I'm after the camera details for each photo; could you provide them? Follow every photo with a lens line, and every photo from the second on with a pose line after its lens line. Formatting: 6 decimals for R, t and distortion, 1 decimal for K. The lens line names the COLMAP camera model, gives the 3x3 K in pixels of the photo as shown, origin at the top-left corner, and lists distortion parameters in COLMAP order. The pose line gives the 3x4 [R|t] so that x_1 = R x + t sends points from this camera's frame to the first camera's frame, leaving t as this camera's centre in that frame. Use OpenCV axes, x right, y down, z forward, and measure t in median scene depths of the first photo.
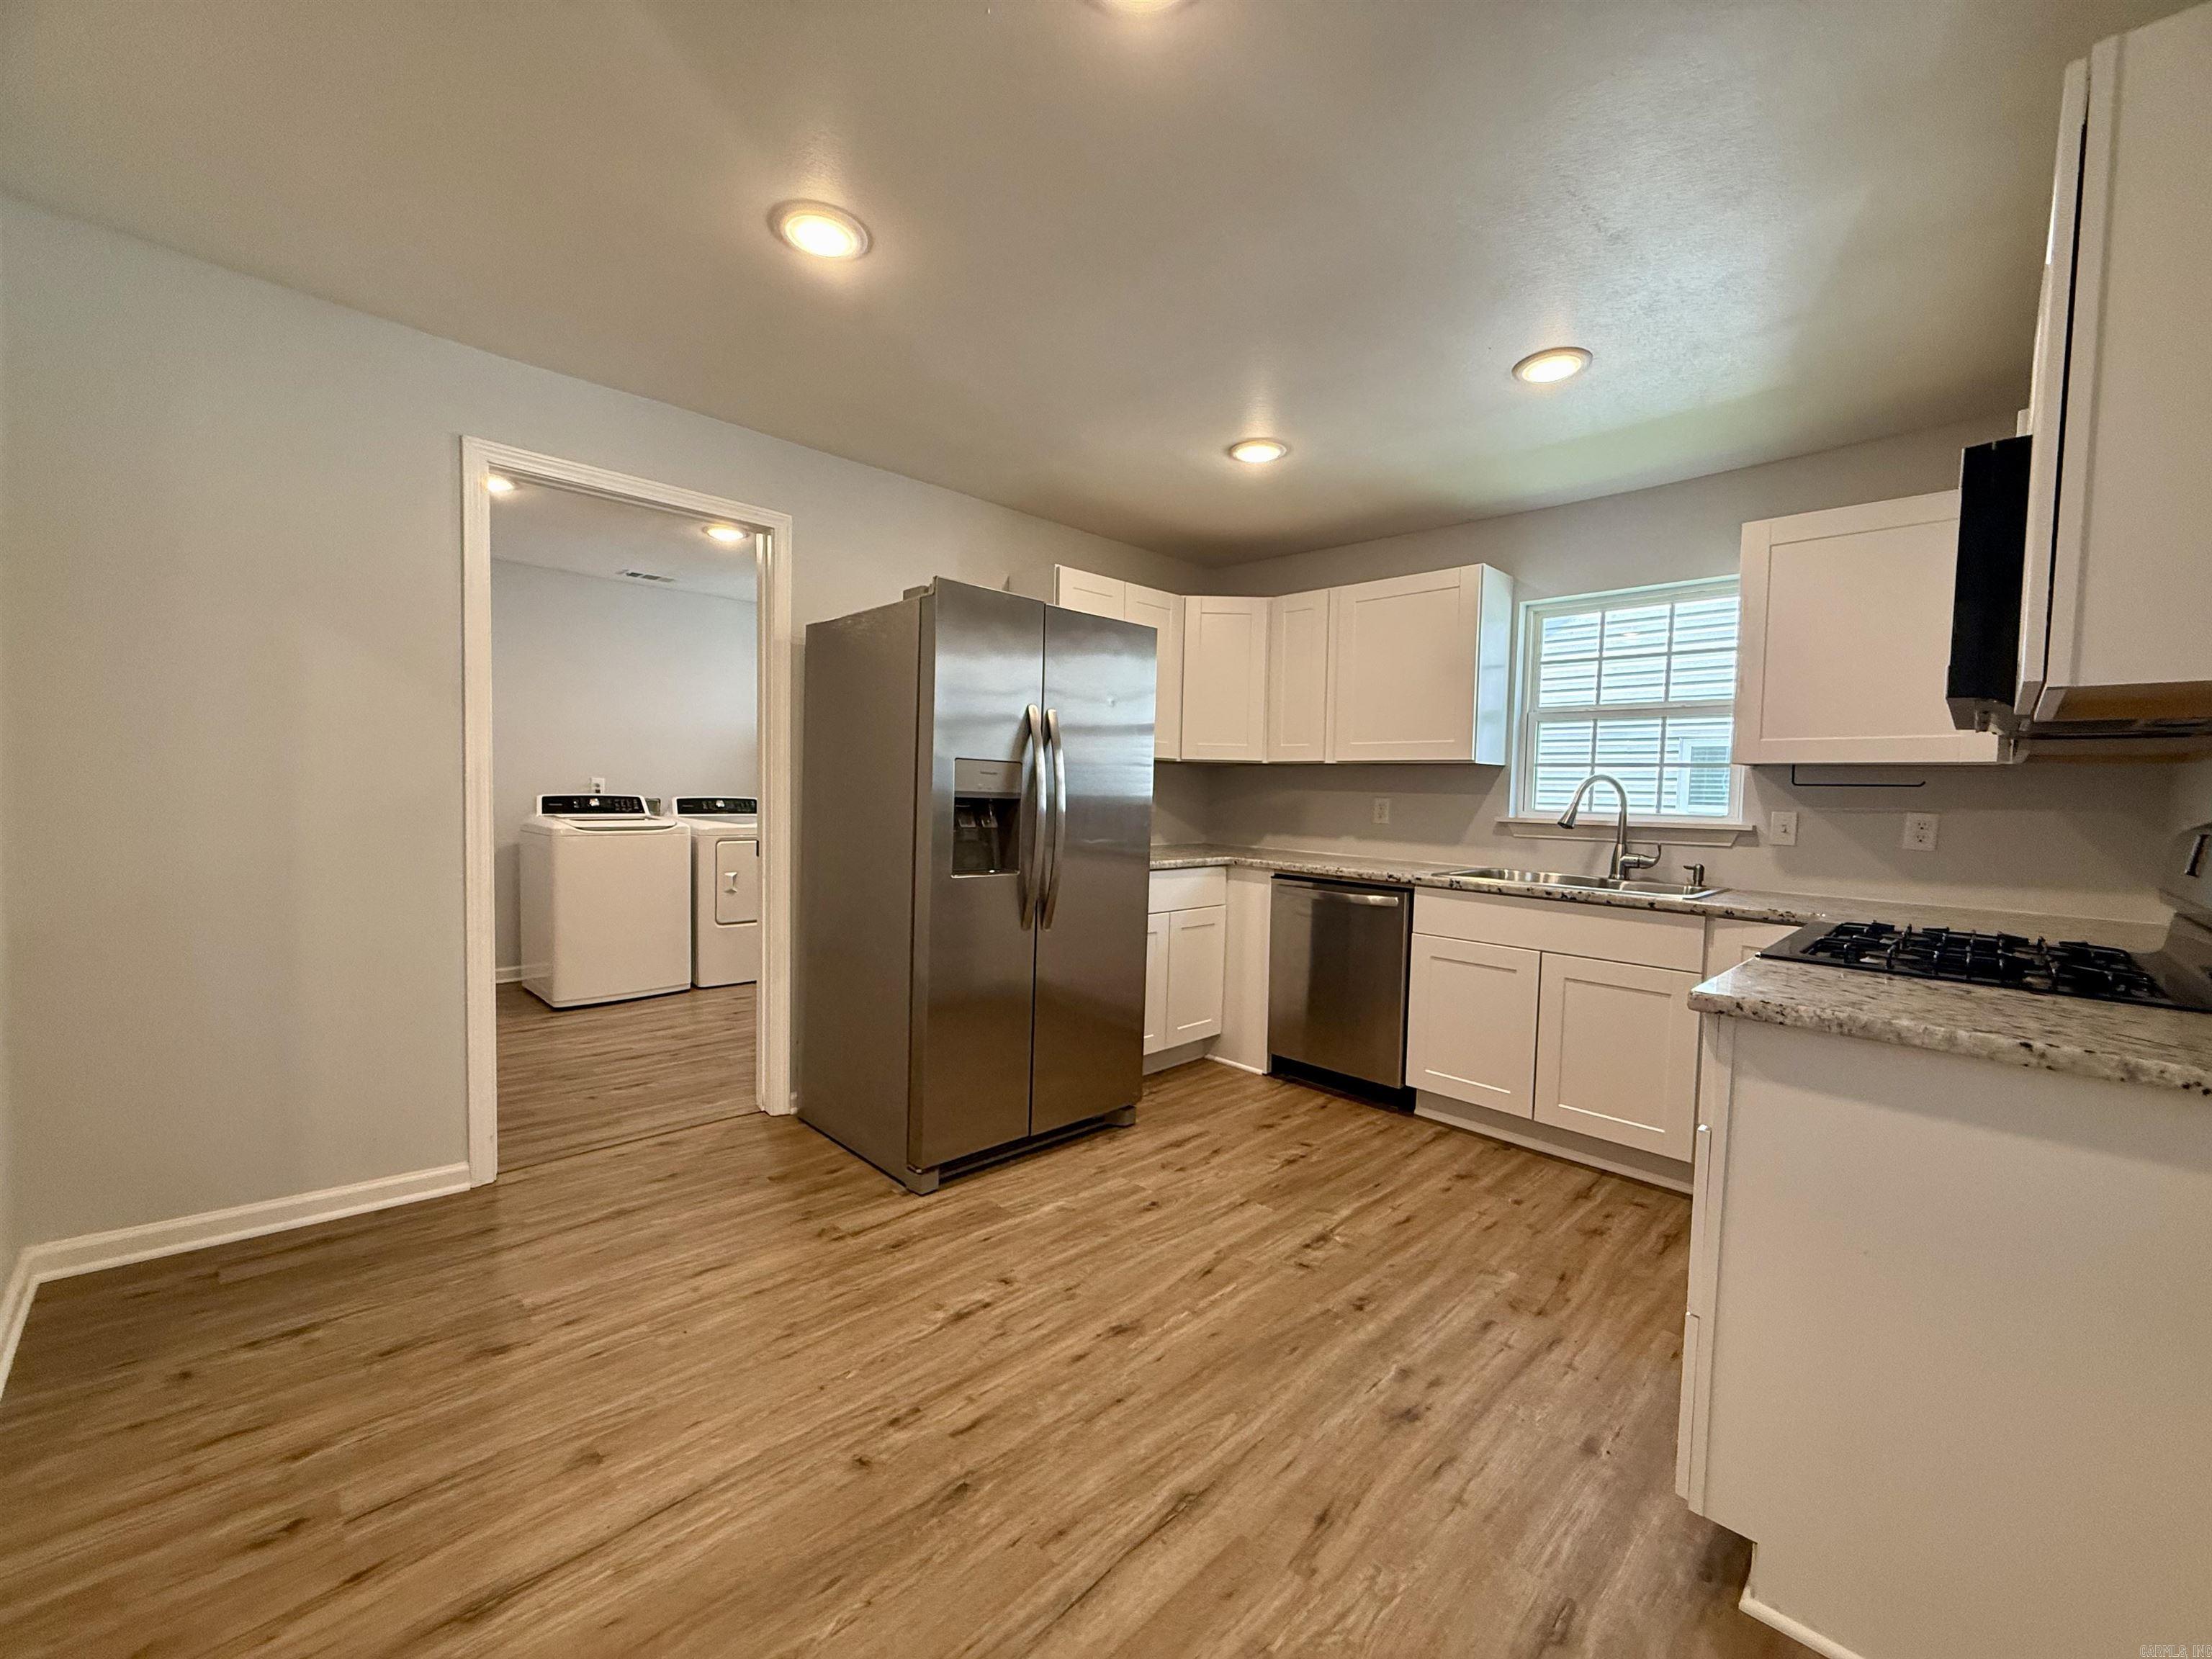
lens RADIAL K [[879.8, 0, 1091.4], [0, 879.8, 834.1], [0, 0, 1]] dist [-0.000023, 0.000153]
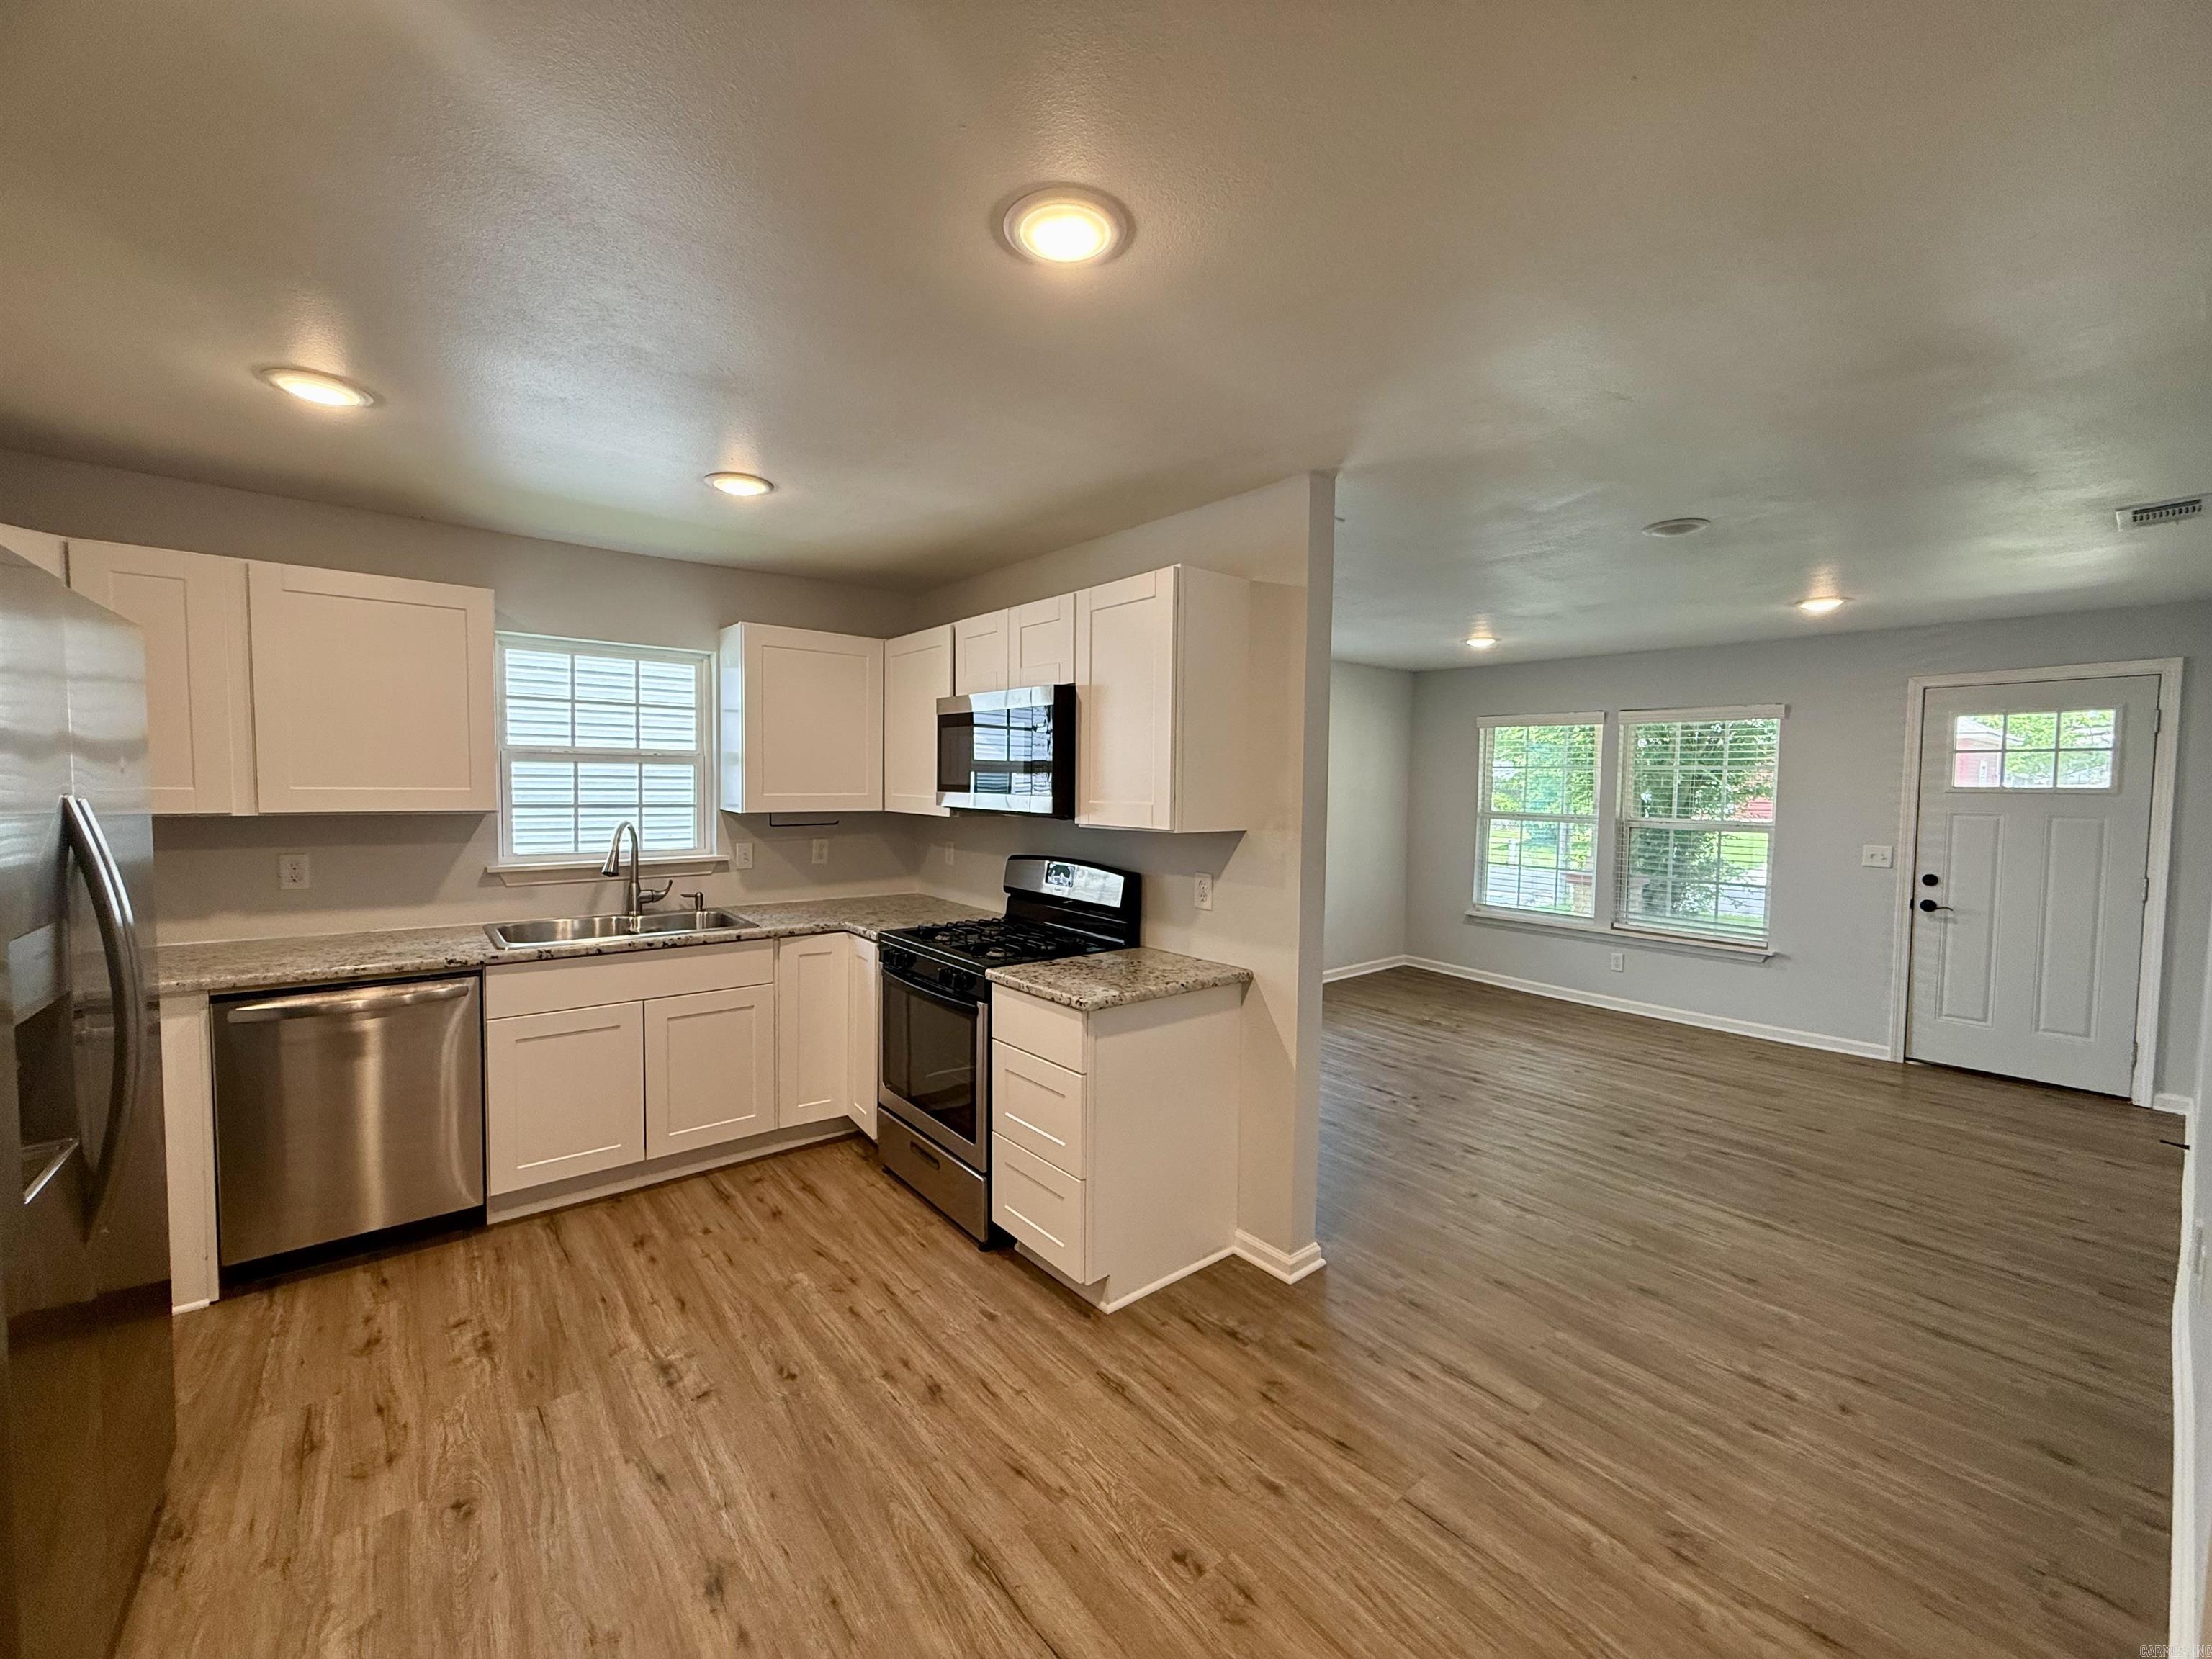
lens RADIAL K [[879.8, 0, 1105.8], [0, 879.8, 823.5], [0, 0, 1]] dist [-0.000023, 0.000153]
pose [[0.089339, -0.076690, 0.993044, -0.454695], [0.032283, 0.996730, 0.074070, -0.133424], [-0.995478, 0.025441, 0.091523, 0.343896]]
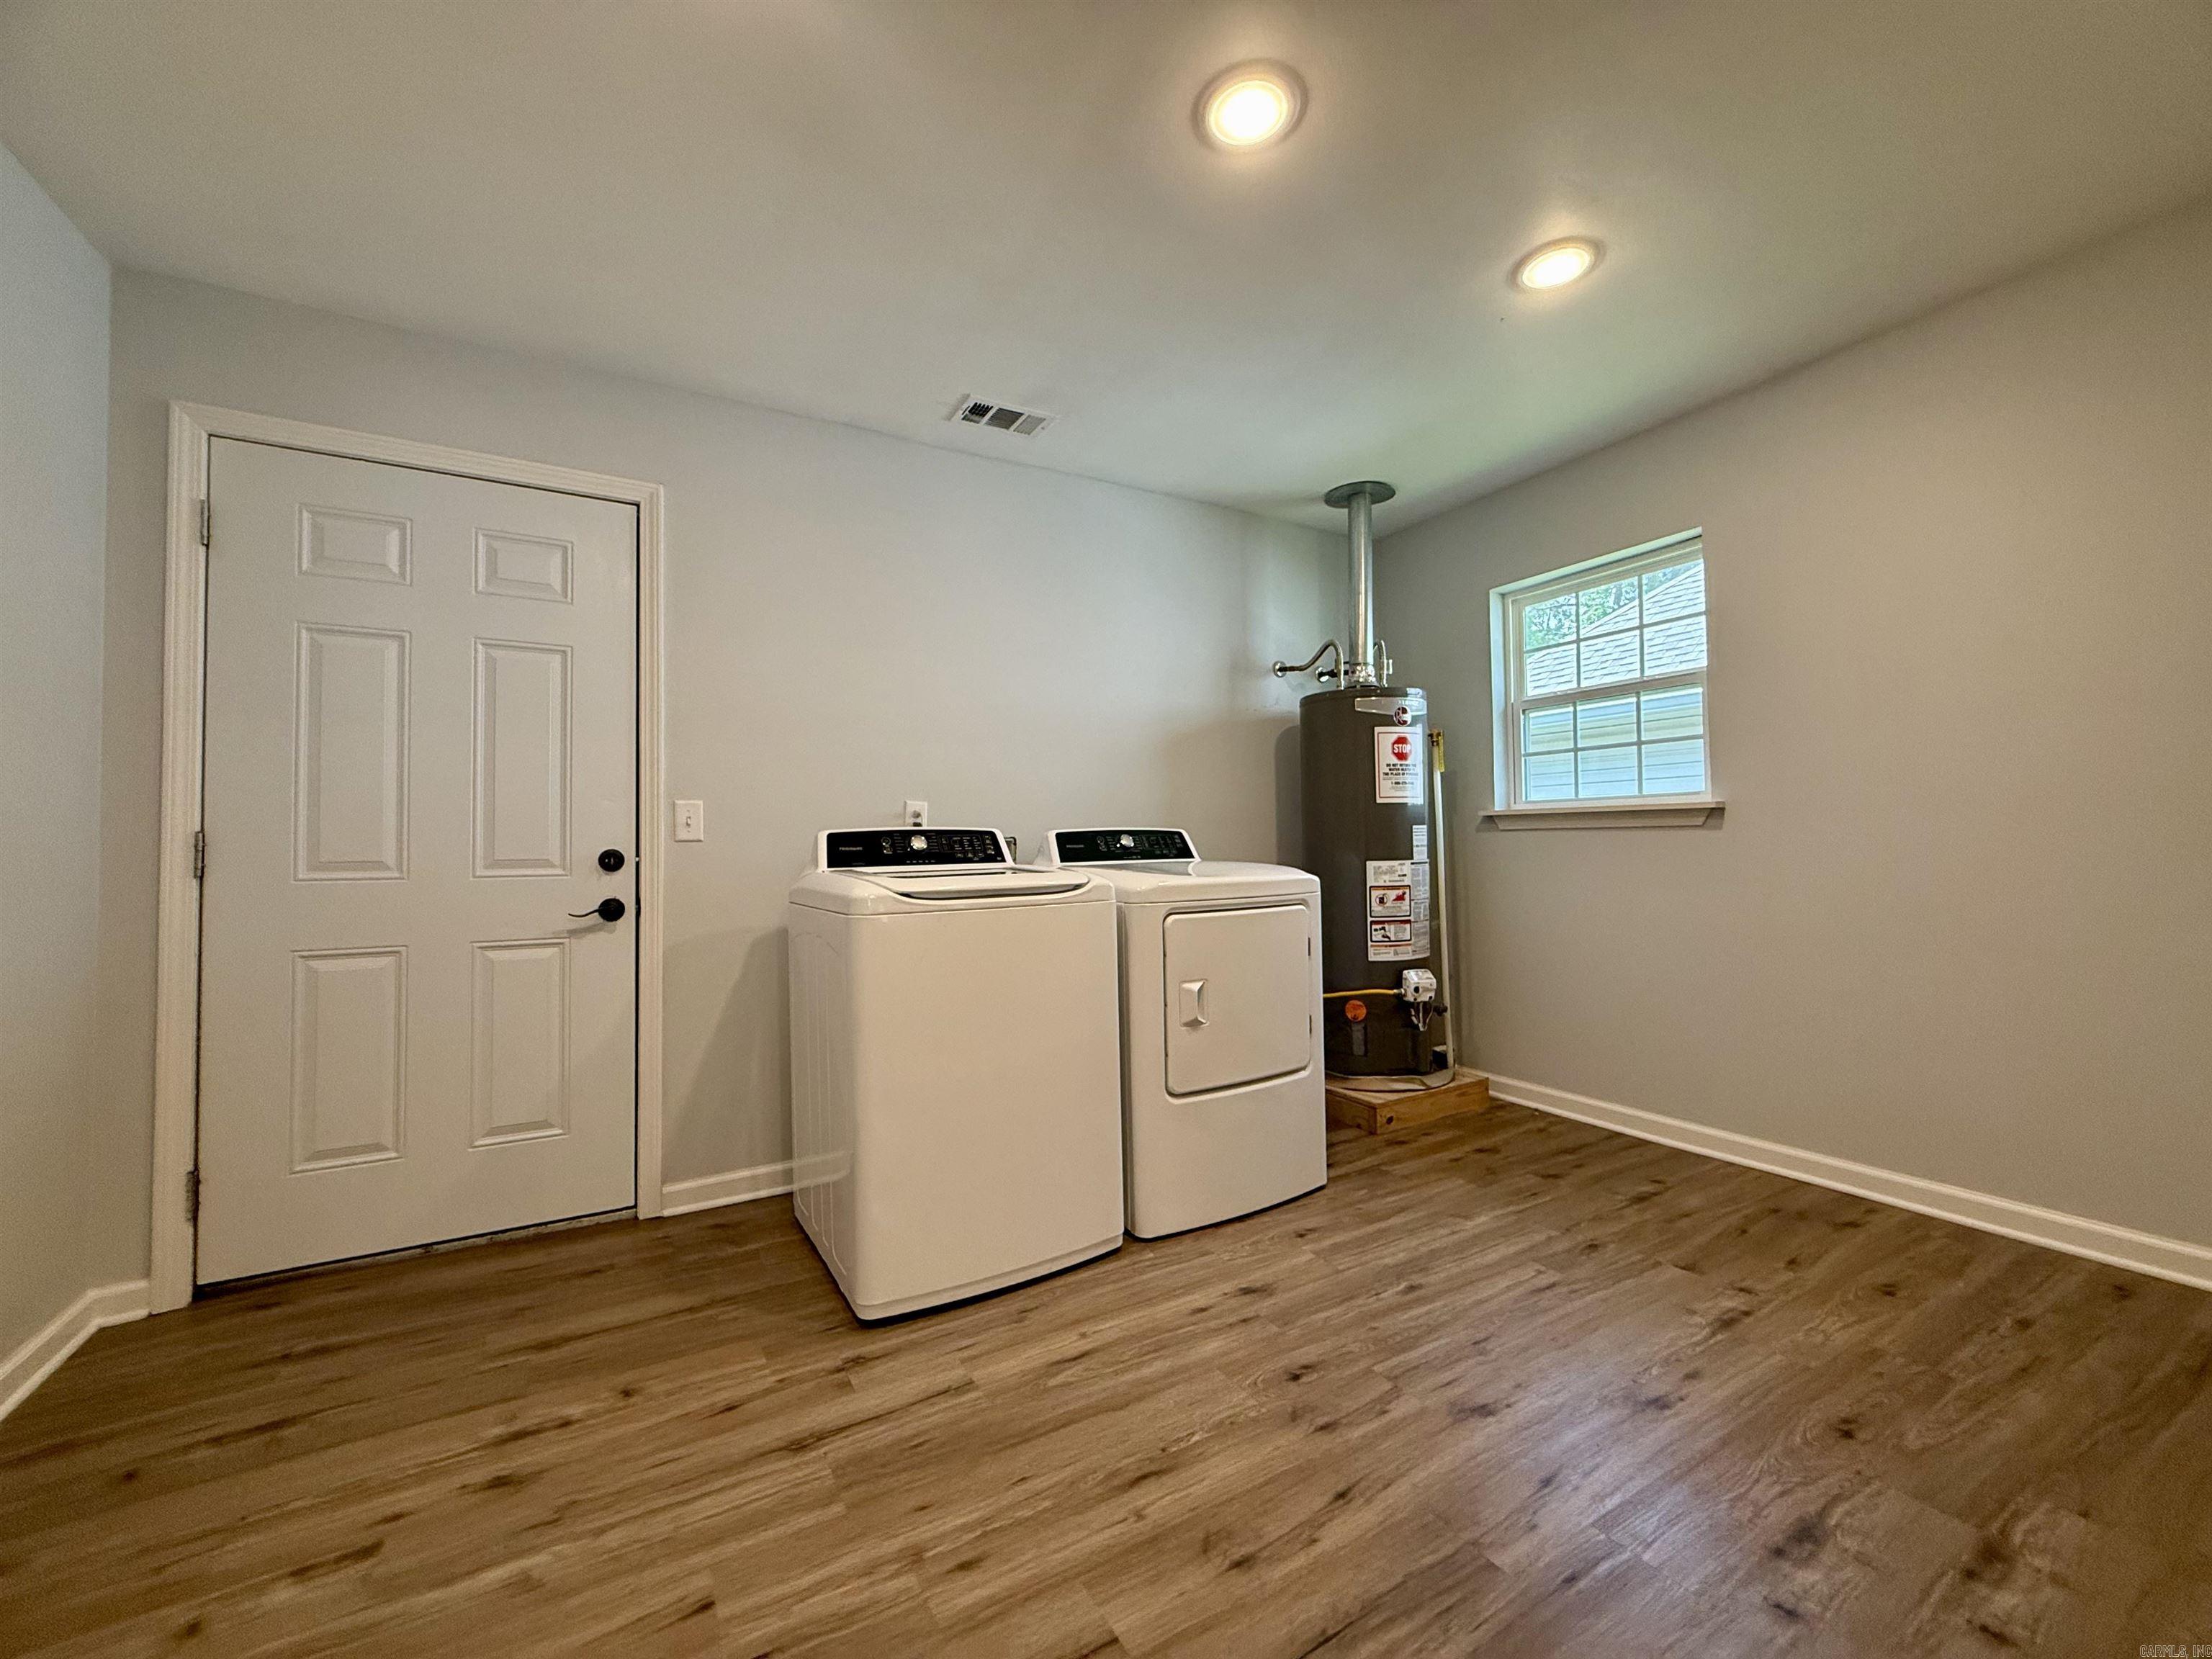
lens RADIAL K [[879.8, 0, 1098.2], [0, 879.8, 834.1], [0, 0, 1]] dist [-0.000023, 0.000153]
pose [[0.968129, -0.045624, -0.246260, -0.563327], [0.029877, 0.997285, -0.067309, -0.006814], [0.248662, 0.057806, 0.966864, 0.888342]]
